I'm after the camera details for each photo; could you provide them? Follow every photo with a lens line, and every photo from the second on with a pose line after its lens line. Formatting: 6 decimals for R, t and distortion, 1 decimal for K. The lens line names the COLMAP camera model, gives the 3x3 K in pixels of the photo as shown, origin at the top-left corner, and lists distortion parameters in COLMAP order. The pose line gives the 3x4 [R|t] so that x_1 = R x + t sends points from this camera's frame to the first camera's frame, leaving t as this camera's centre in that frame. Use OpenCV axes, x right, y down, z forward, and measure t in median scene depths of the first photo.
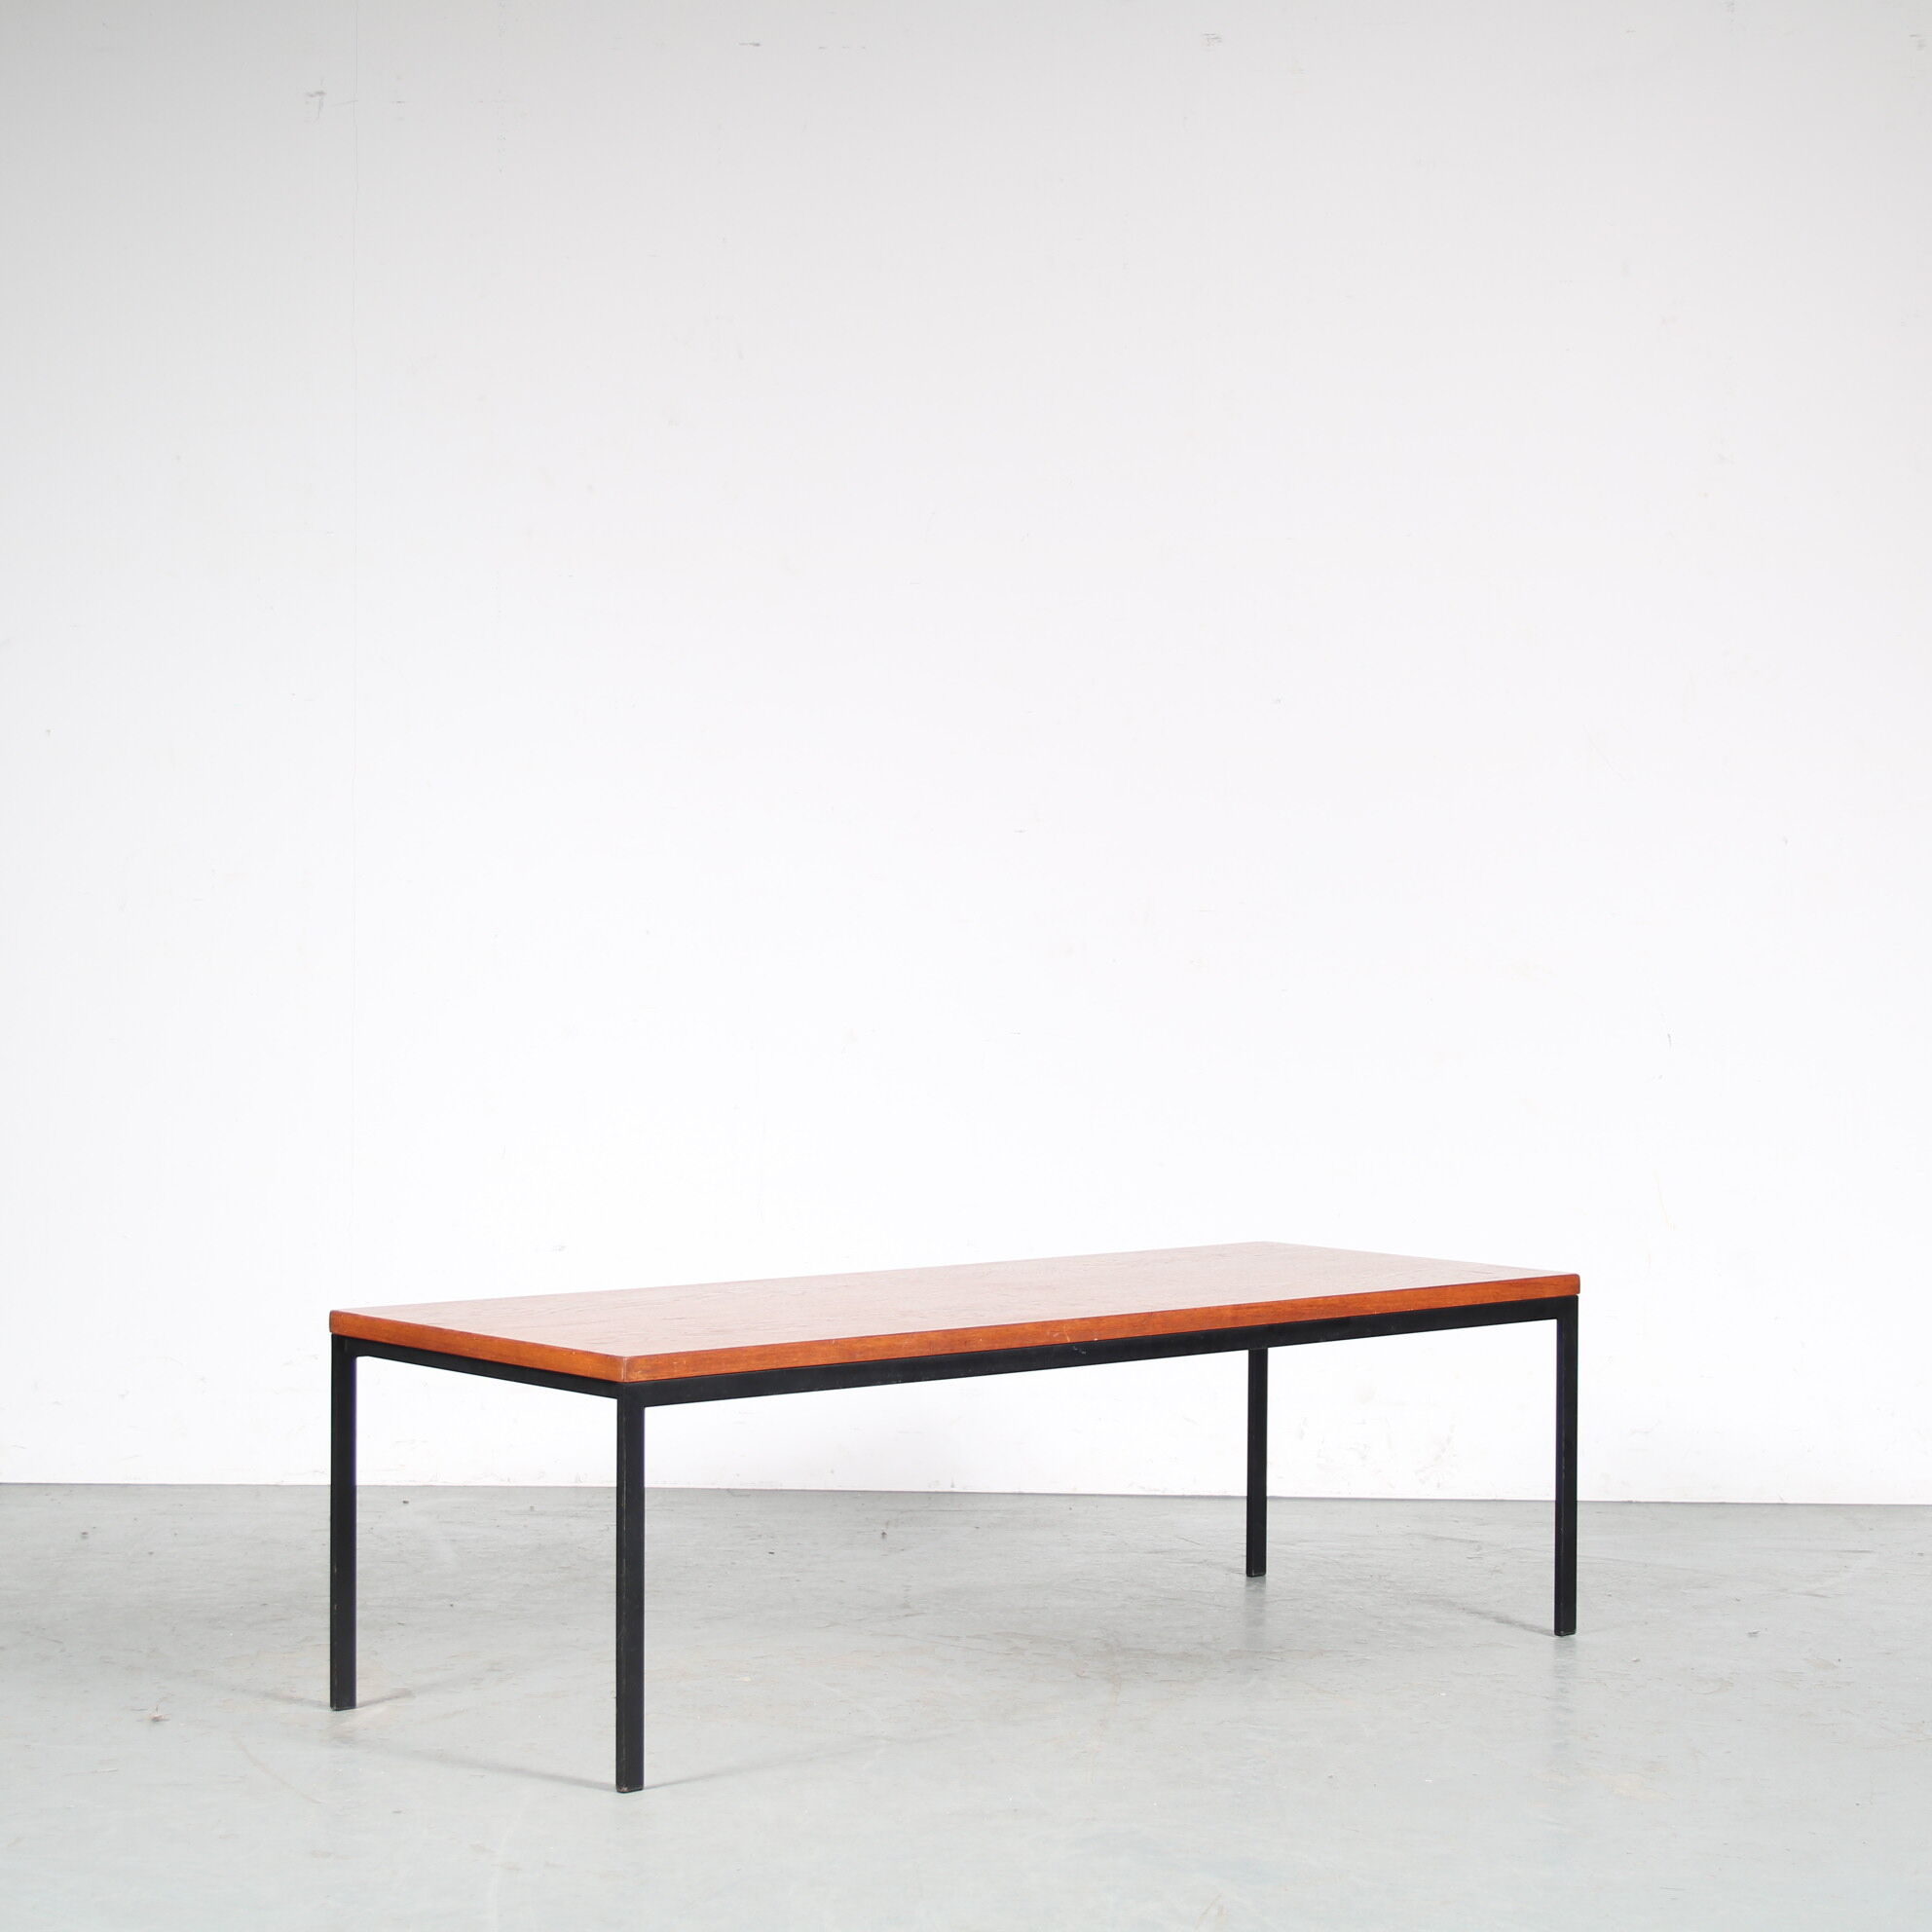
lens RADIAL K [[4184.7, 0, 959.4], [0, 4184.7, 956.8], [0, 0, 1]] dist [-0.059536, 0.000000]
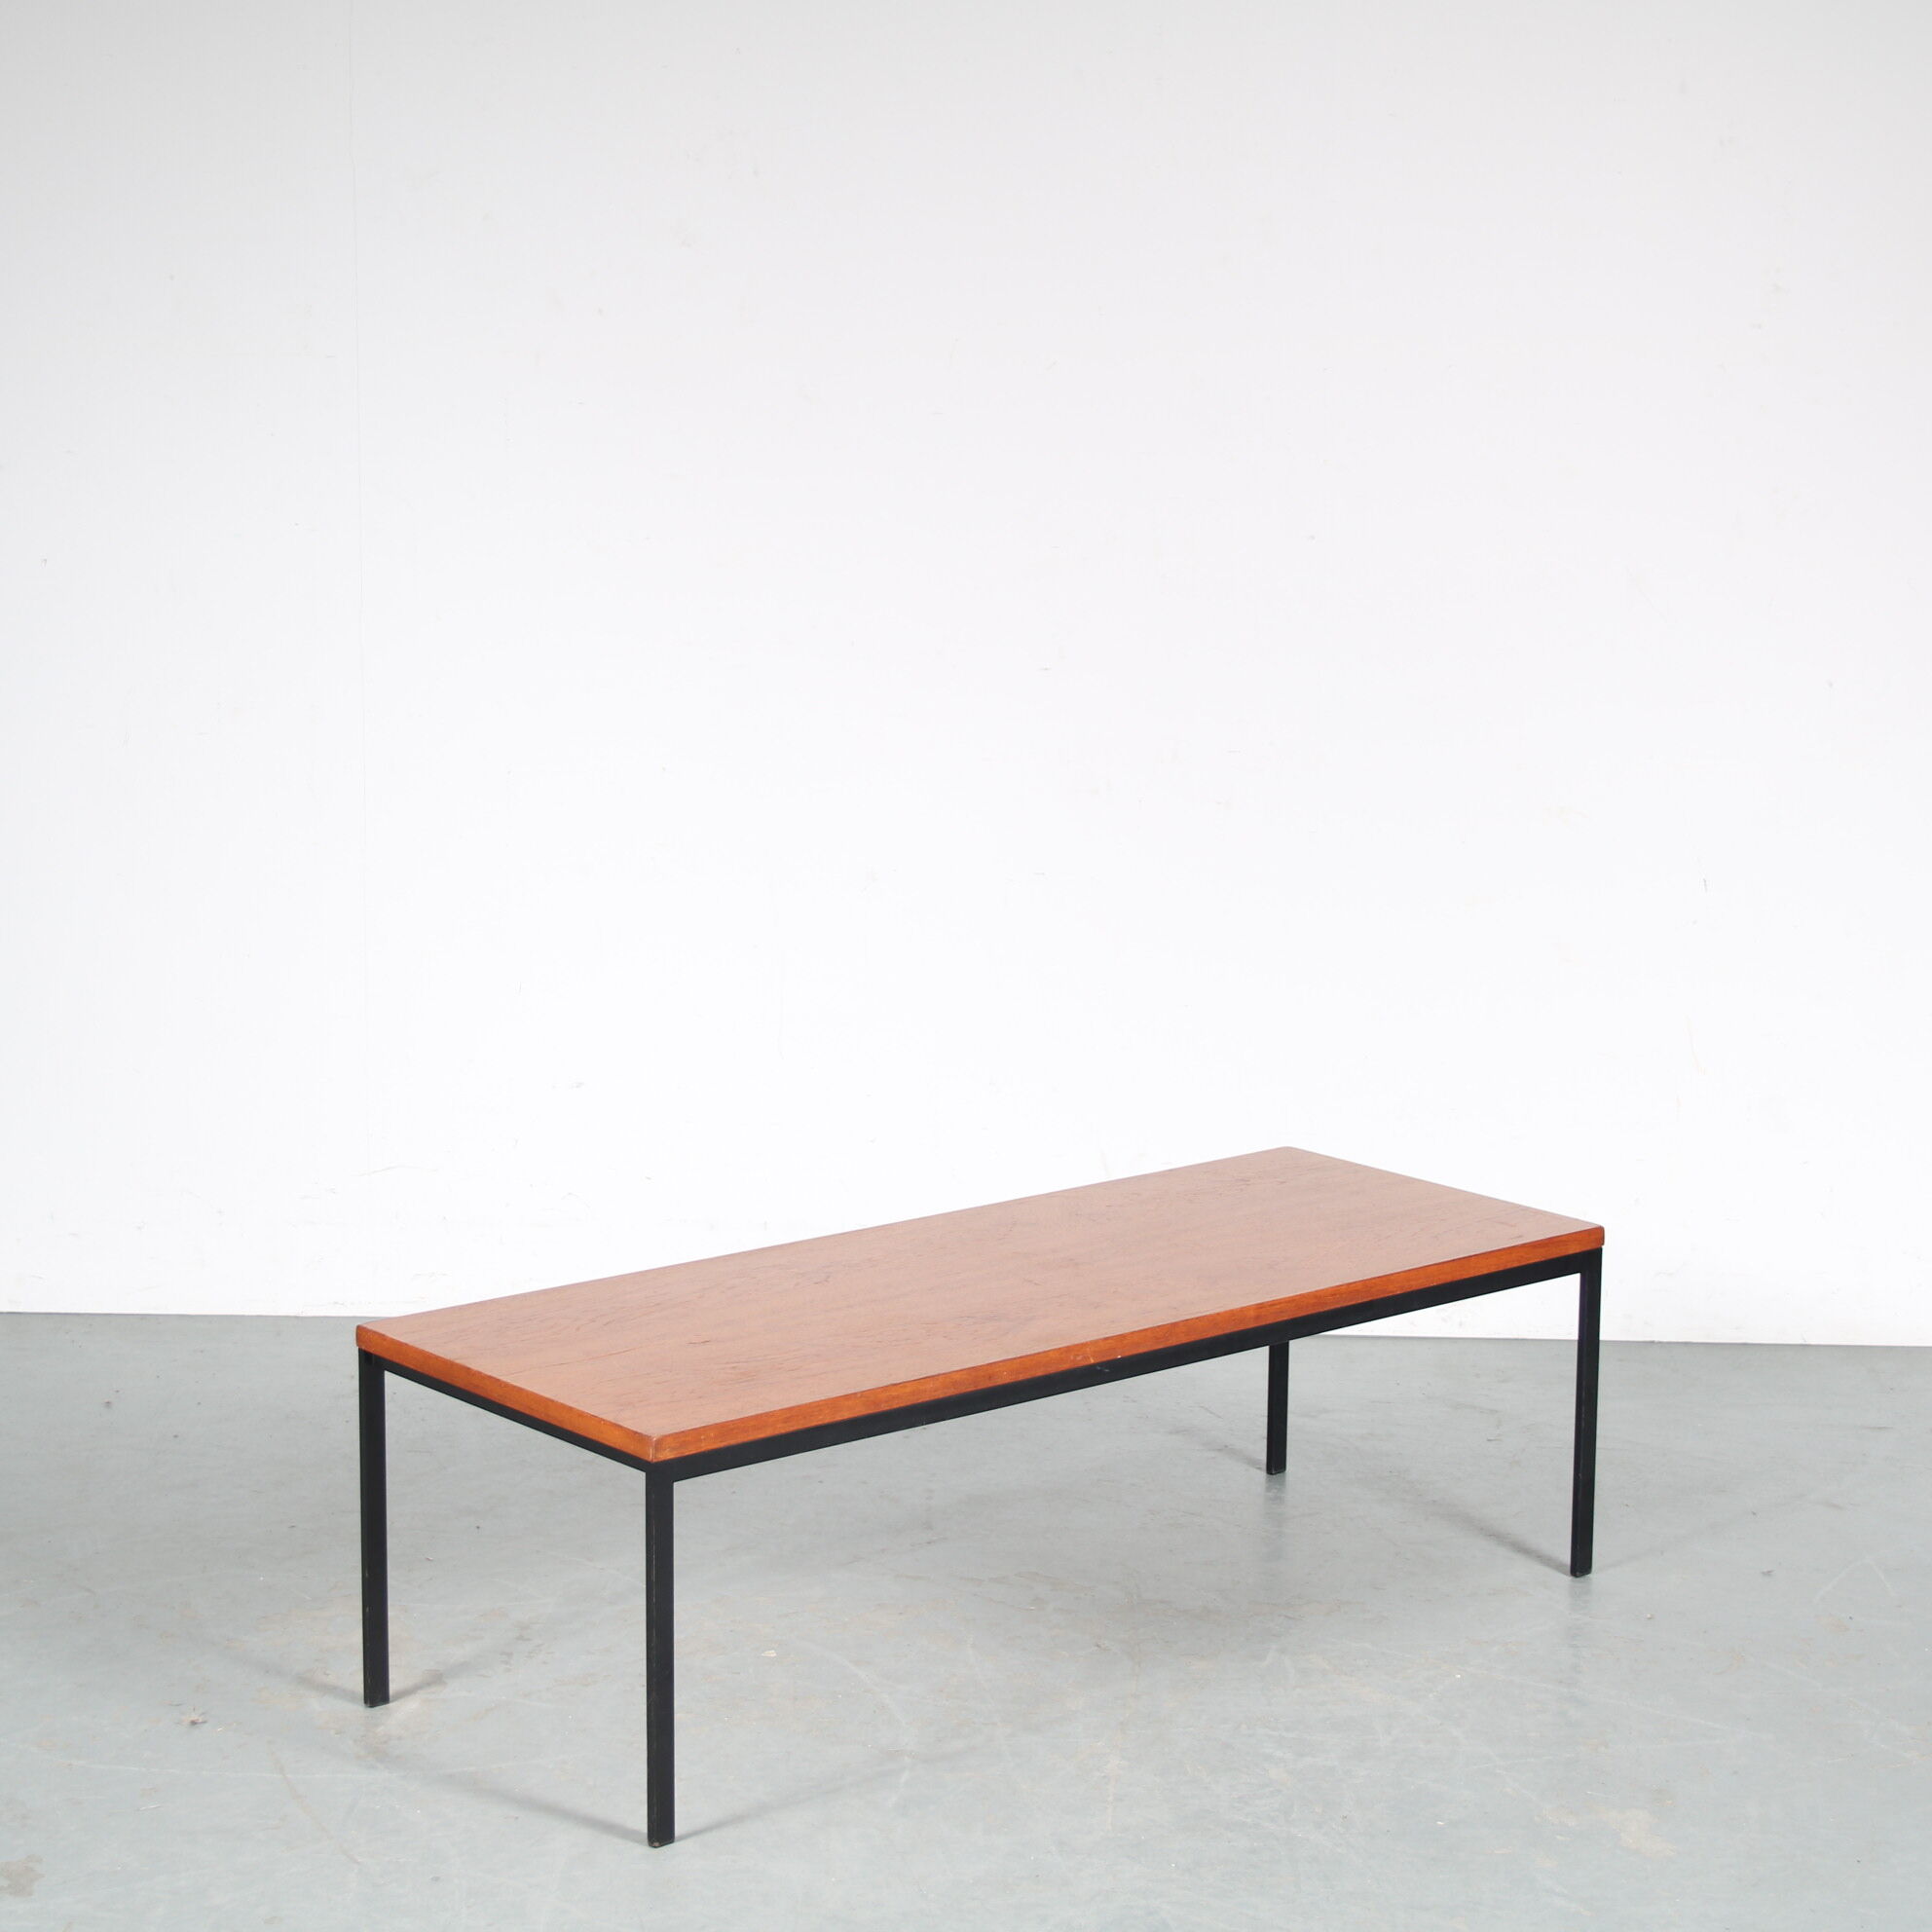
lens RADIAL K [[4358.0, 0, 957.7], [0, 4358.0, 960.4], [0, 0, 1]] dist [-0.051557, 0.000000]
pose [[0.999988, 0.003092, -0.003788, -0.002448], [-0.002445, 0.987062, 0.160320, -0.168122], [0.004234, -0.160309, 0.987058, -0.017693]]
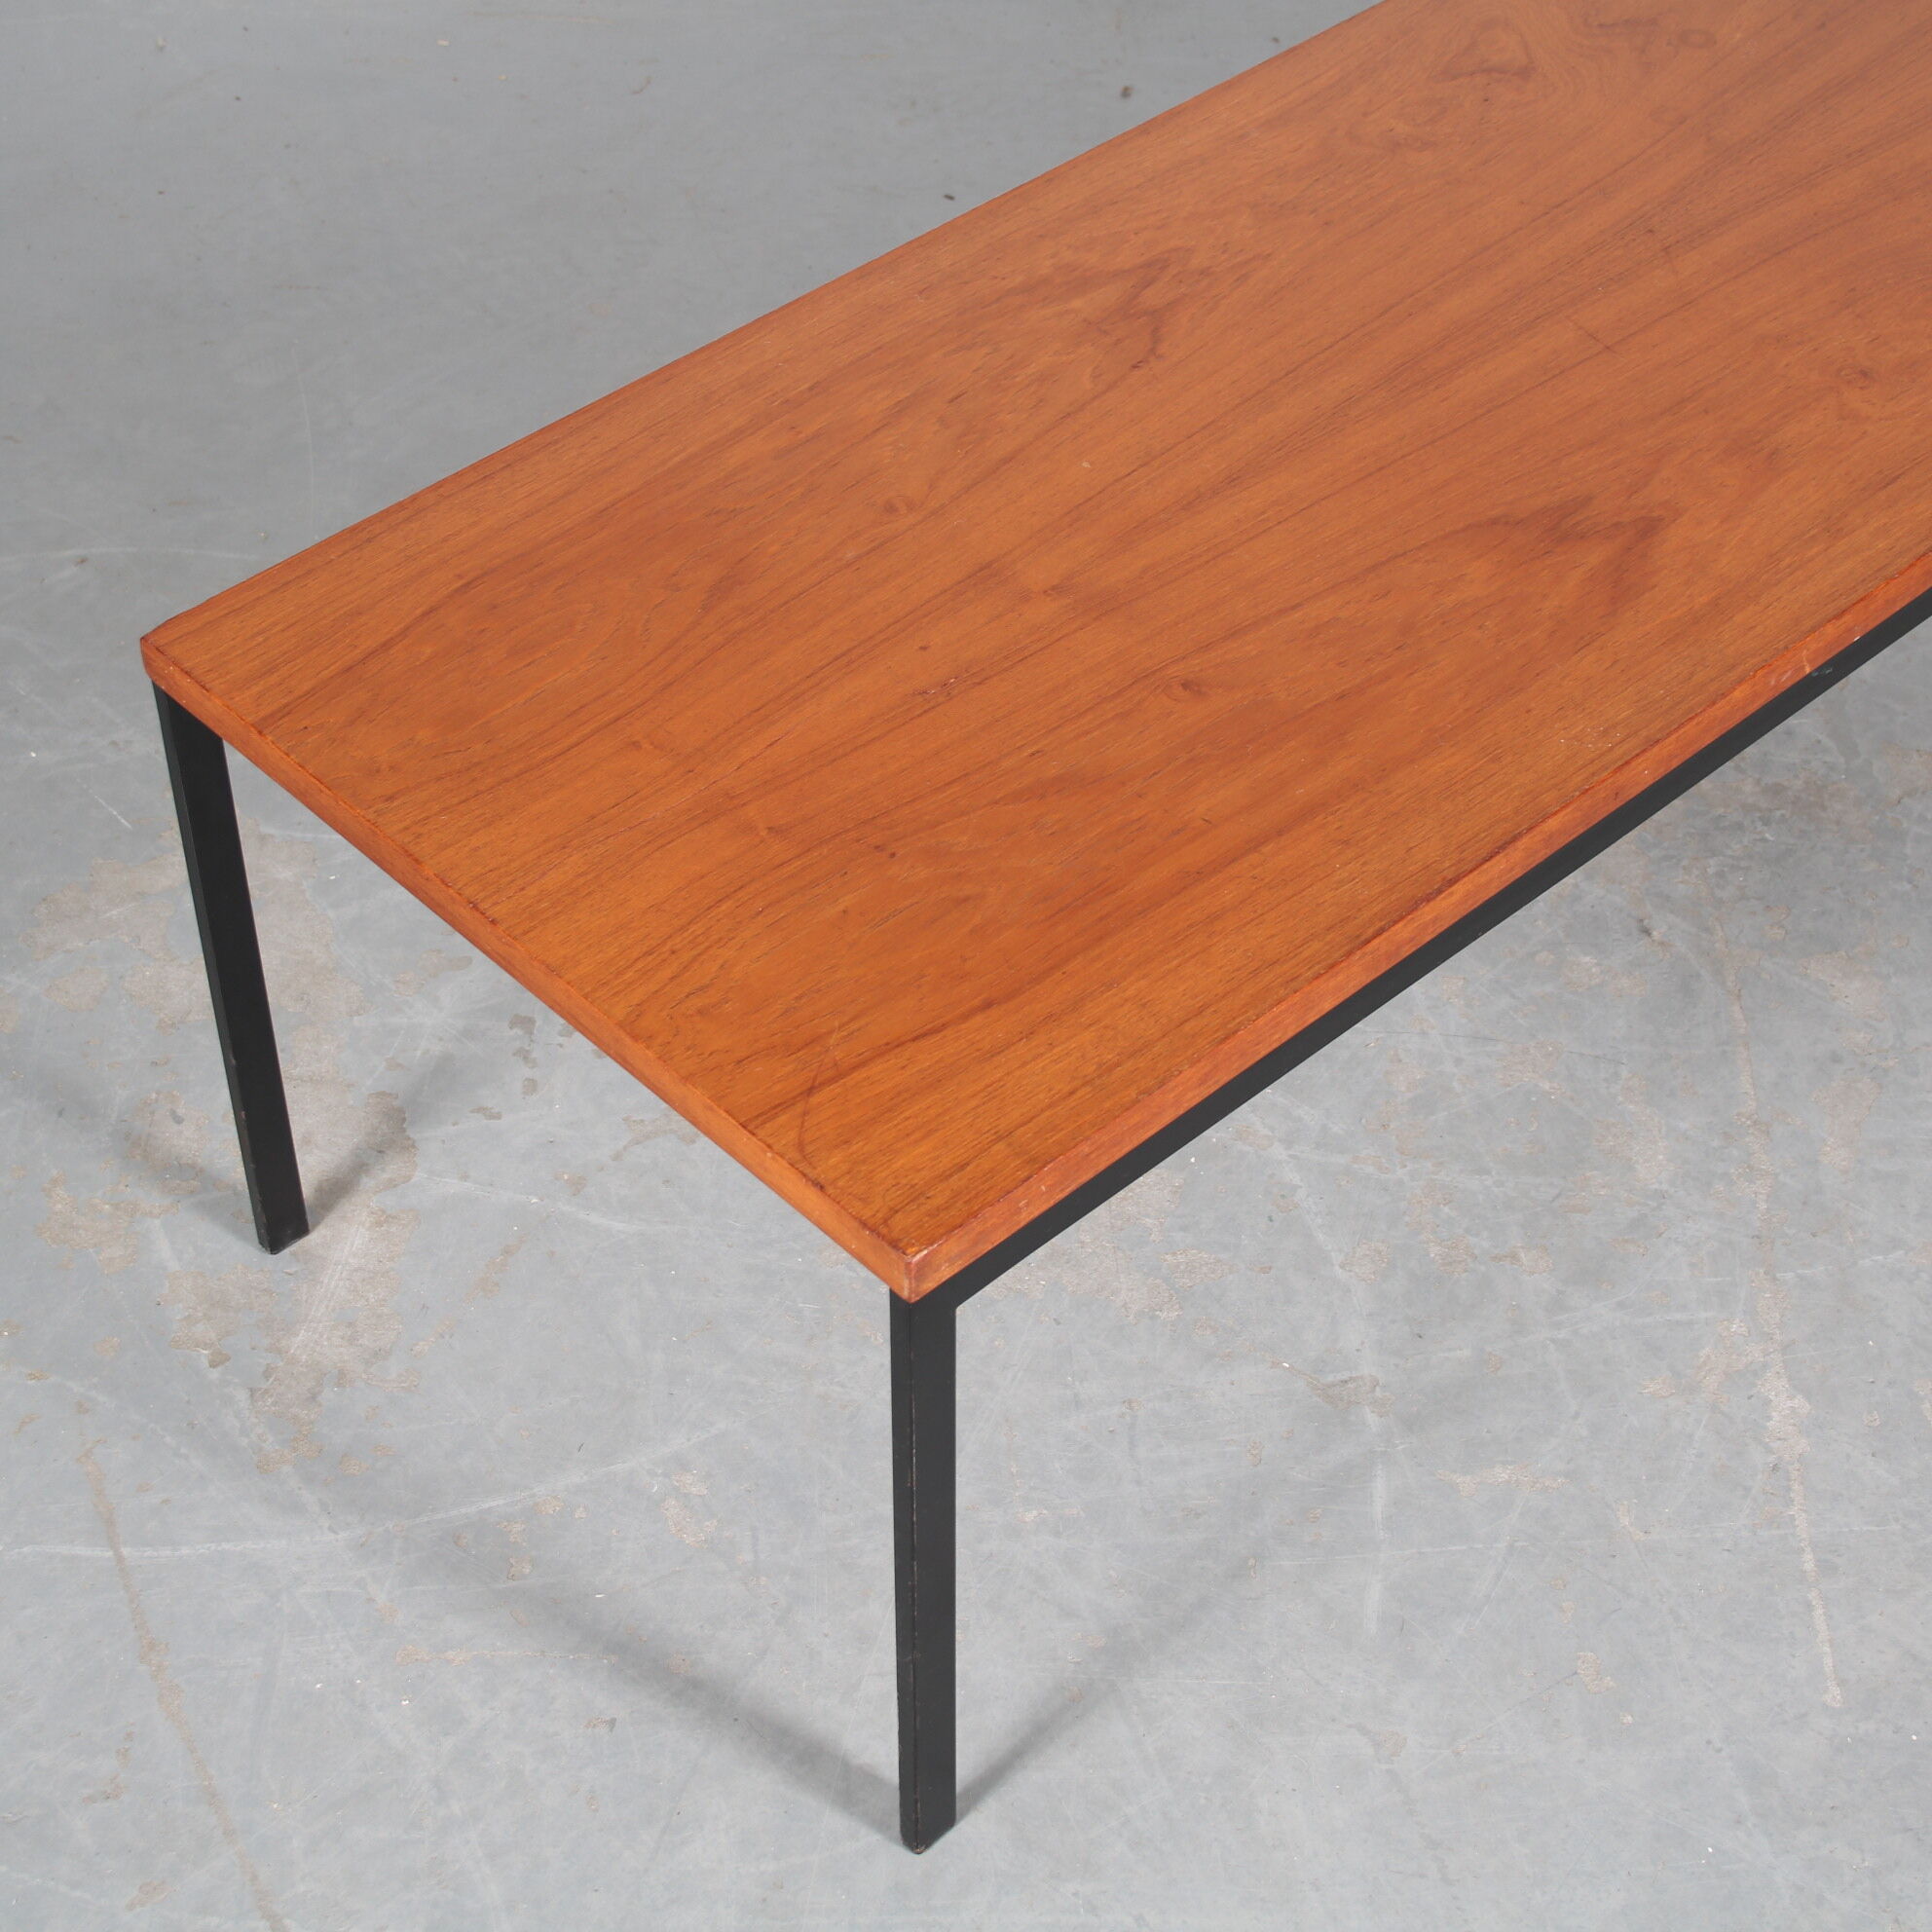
lens RADIAL K [[3742.7, 0, 967.4], [0, 3742.7, 966.2], [0, 0, 1]] dist [-0.038696, 0.000000]
pose [[0.998835, -0.036909, 0.031098, -0.076216], [0.006076, 0.735376, 0.677632, -0.154721], [-0.047879, -0.676654, 0.734743, 0.675290]]
